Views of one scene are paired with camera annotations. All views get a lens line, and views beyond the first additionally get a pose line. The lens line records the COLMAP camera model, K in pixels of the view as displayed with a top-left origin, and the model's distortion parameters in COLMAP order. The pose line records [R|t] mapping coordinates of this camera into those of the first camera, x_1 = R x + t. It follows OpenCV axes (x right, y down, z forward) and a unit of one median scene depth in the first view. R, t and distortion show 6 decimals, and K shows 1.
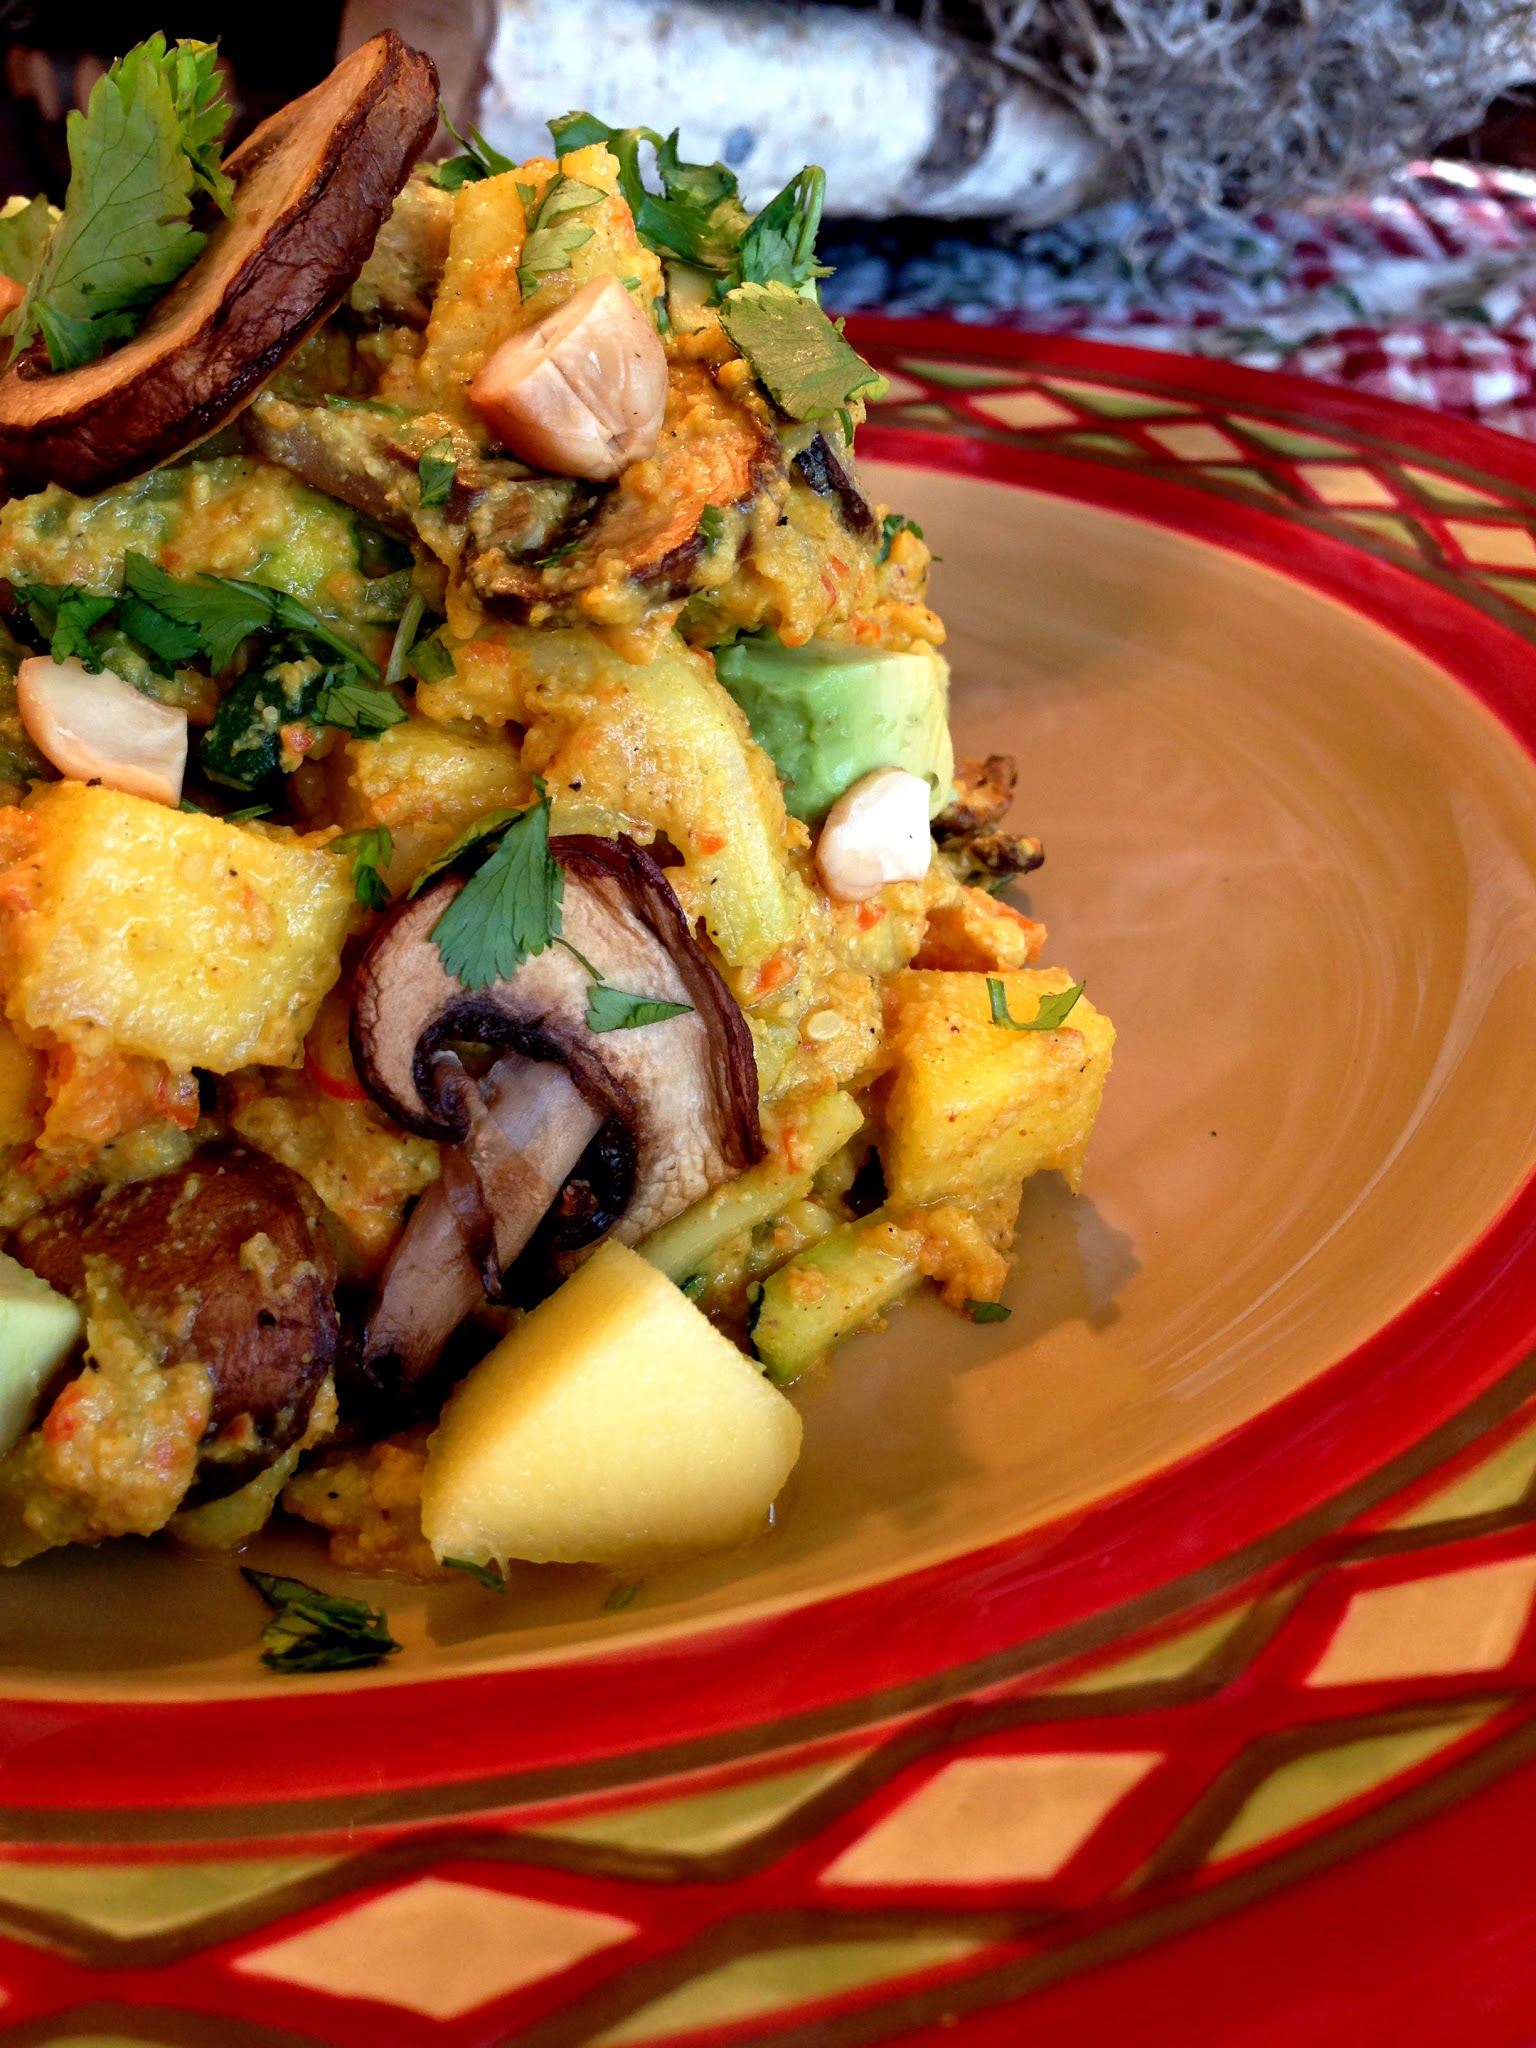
lens RADIAL K [[1997.4, 0, 768.0], [0, 1997.4, 1024.0], [0, 0, 1]] dist [0.034997, -0.007250]
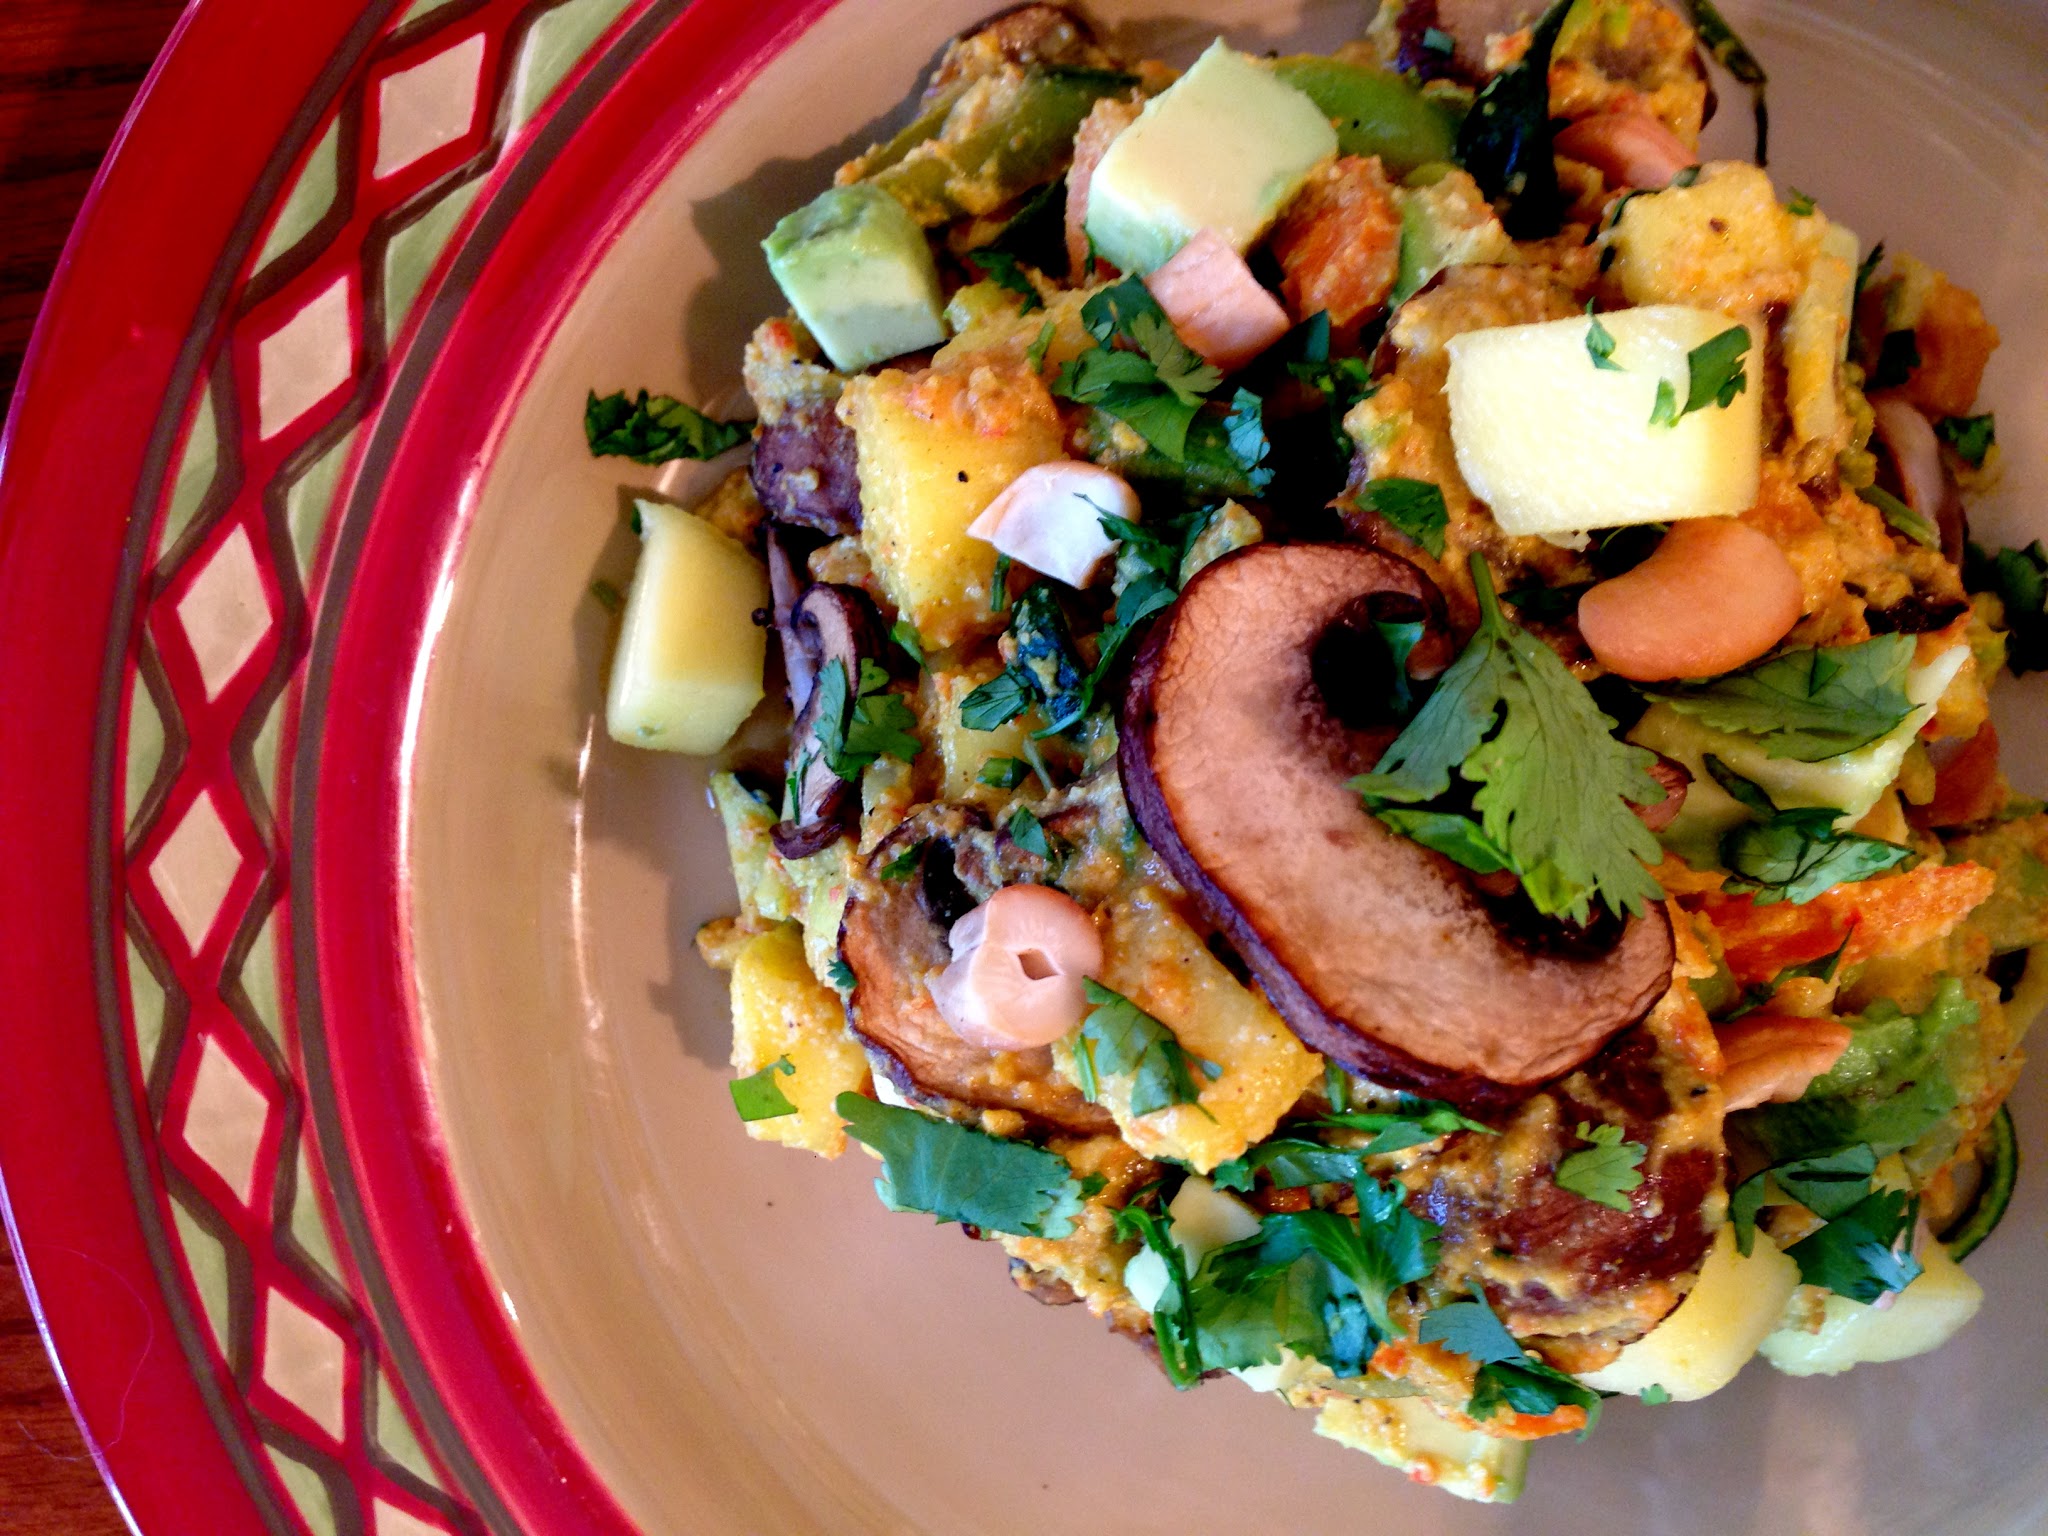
lens RADIAL K [[1997.4, 0, 1024.0], [0, 1997.4, 768.0], [0, 0, 1]] dist [0.034997, -0.007250]
pose [[-0.565106, 0.816421, 0.118790, -0.338958], [-0.449864, -0.425625, 0.785154, -1.212284], [0.691576, 0.390256, 0.607802, 0.263312]]
